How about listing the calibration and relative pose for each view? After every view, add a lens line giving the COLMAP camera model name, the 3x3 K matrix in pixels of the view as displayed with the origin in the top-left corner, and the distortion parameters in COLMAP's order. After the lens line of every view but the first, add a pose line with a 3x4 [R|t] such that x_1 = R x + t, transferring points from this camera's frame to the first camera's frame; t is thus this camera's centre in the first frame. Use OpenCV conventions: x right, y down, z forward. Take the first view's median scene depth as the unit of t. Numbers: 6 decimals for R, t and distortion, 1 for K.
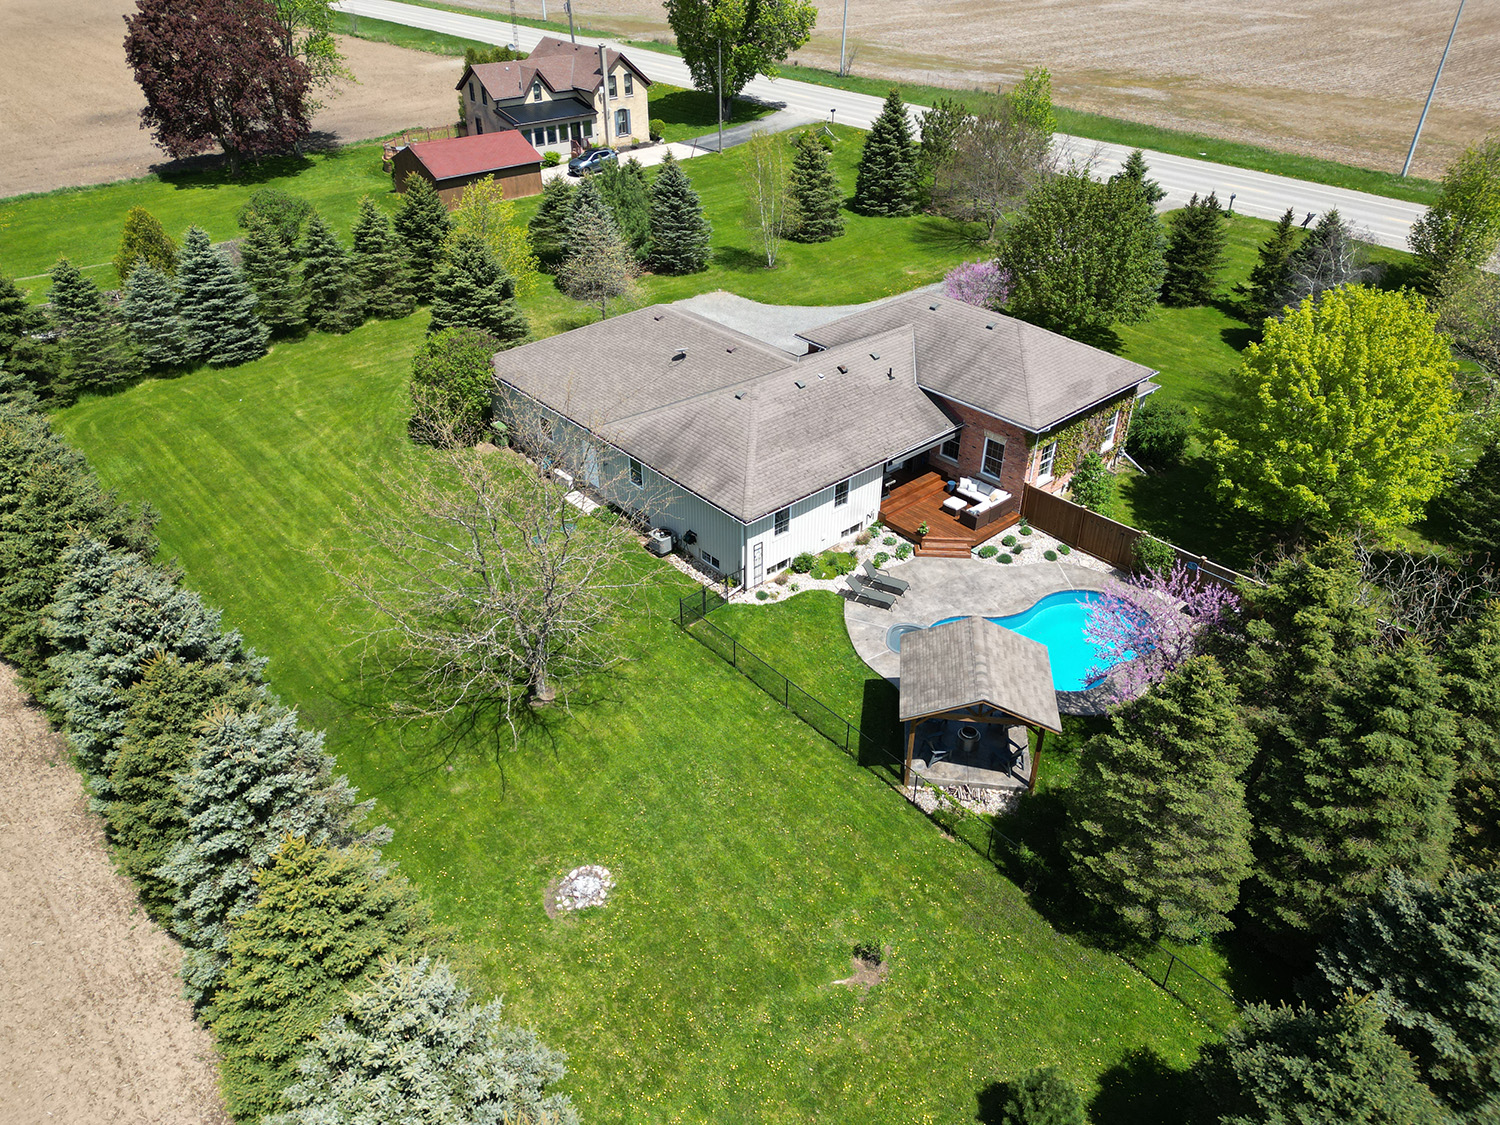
lens RADIAL K [[1032.6, 0, 742.2], [0, 1032.6, 587.3], [0, 0, 1]] dist [0.019331, -0.005615]
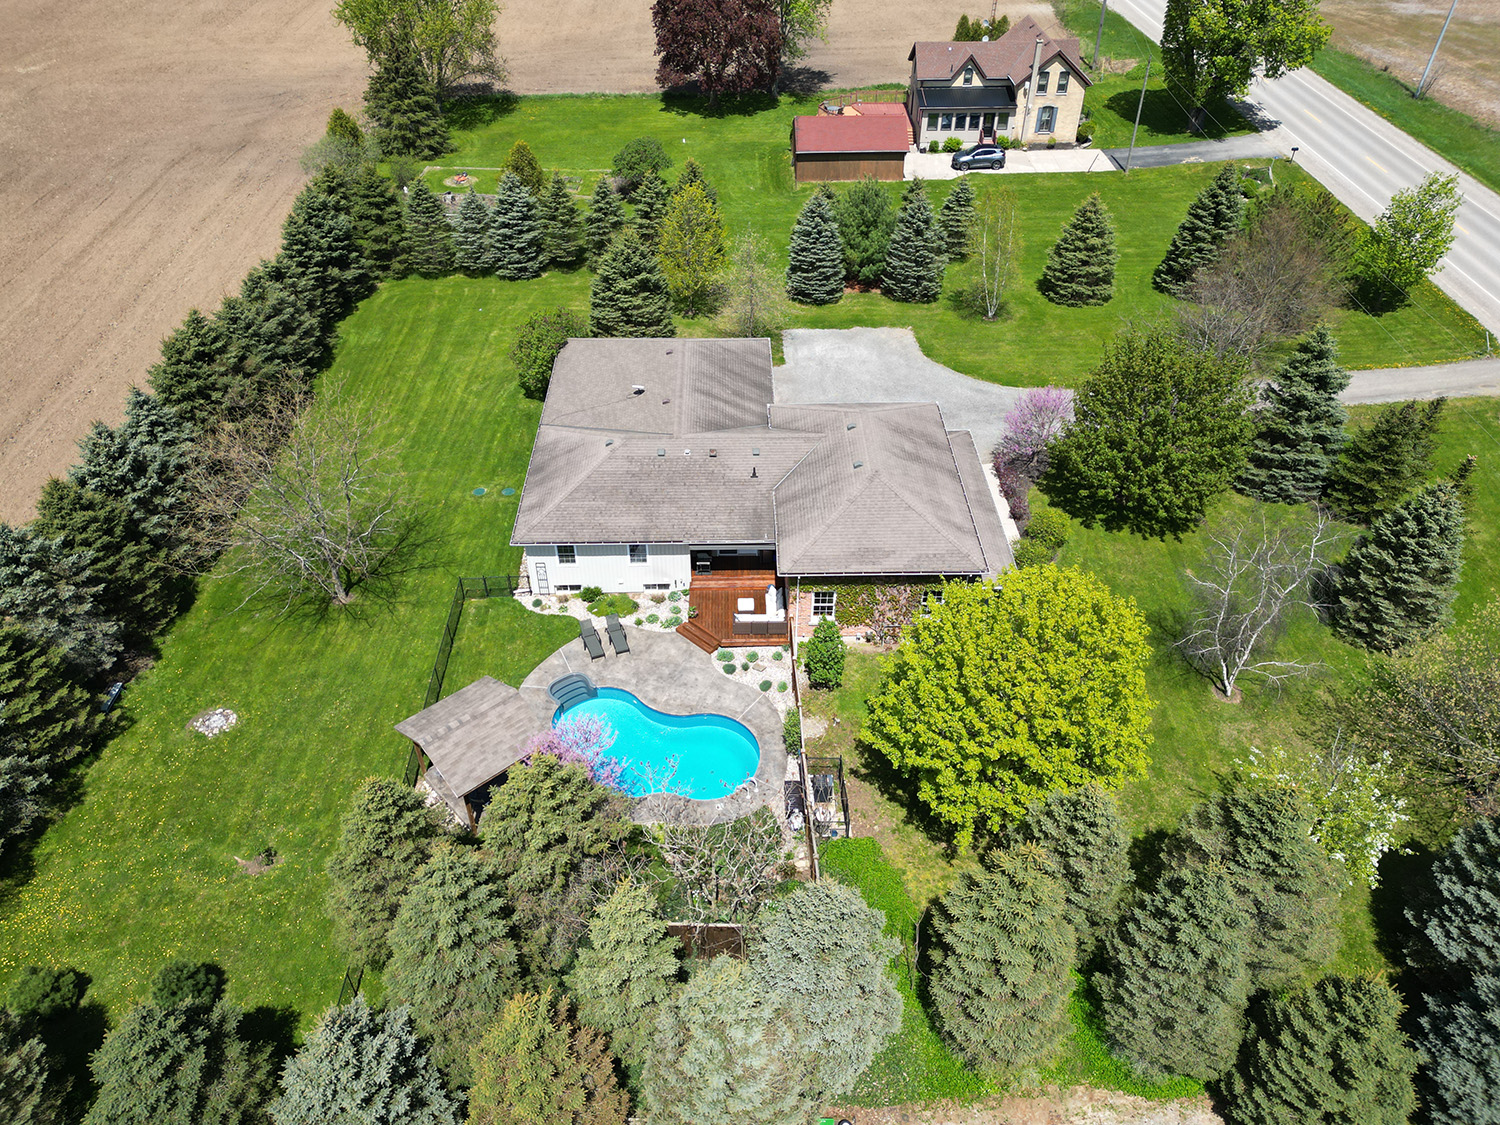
lens RADIAL K [[1057.4, 0, 750.0], [0, 1057.4, 562.5], [0, 0, 1]] dist [0.034091, -0.001579]
pose [[0.761781, 0.404765, -0.505822, 0.604753], [-0.366146, 0.913126, 0.179270, -0.258445], [0.534441, 0.048640, 0.843805, 0.054286]]
